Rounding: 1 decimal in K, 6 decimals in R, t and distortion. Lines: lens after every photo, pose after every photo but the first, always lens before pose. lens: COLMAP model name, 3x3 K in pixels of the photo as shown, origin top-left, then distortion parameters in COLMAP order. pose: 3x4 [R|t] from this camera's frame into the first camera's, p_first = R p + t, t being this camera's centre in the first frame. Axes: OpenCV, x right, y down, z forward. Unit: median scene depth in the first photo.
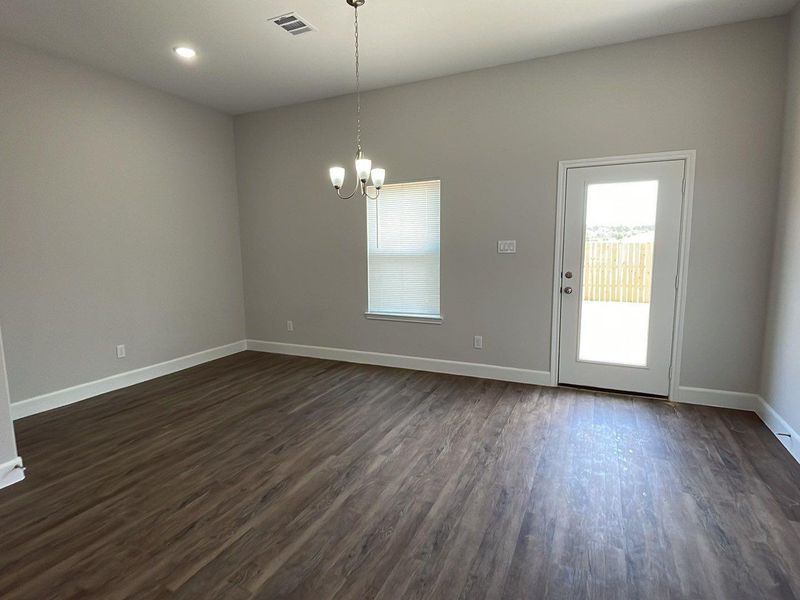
lens RADIAL K [[428.0, 0, 396.7], [0, 428.0, 296.0], [0, 0, 1]] dist [0.053281, -0.054807]
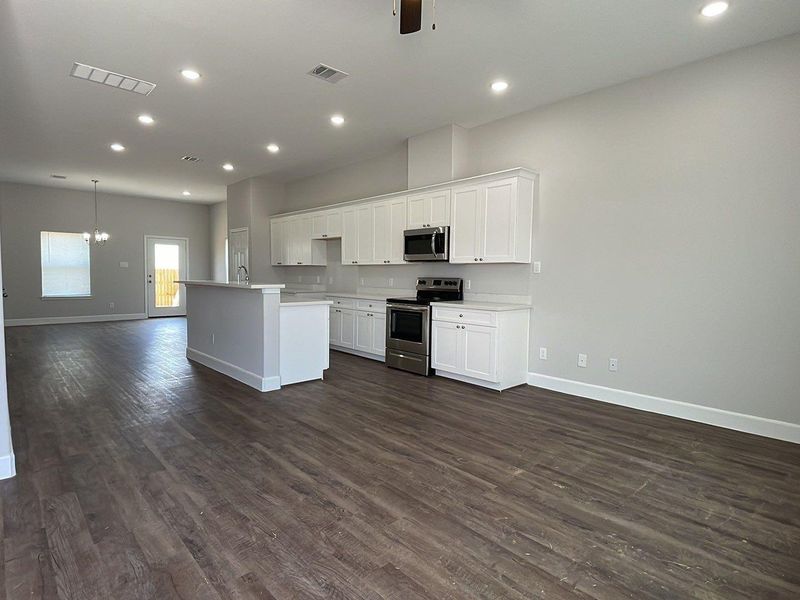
lens RADIAL K [[428.0, 0, 396.7], [0, 428.0, 296.0], [0, 0, 1]] dist [0.053281, -0.054807]
pose [[0.378232, -0.027050, 0.925315, -2.153353], [0.090632, 0.995853, -0.007935, 0.333945], [-0.921263, 0.086864, 0.379115, -2.032862]]
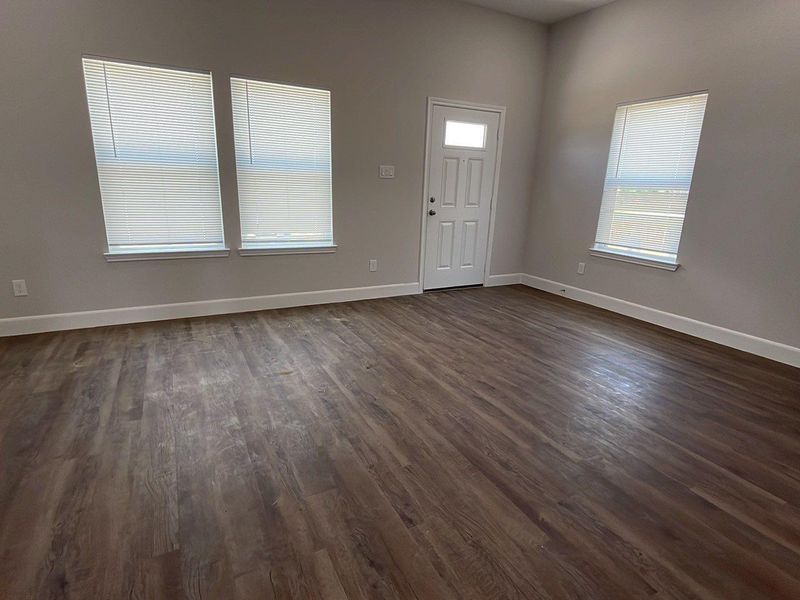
lens RADIAL K [[427.0, 0, 396.0], [0, 427.0, 301.3], [0, 0, 1]] dist [0.041413, -0.037306]
pose [[-0.608348, 0.207286, -0.766123, -0.653759], [-0.116856, 0.931378, 0.344789, 0.203831], [0.785020, 0.299278, -0.542380, -1.210801]]
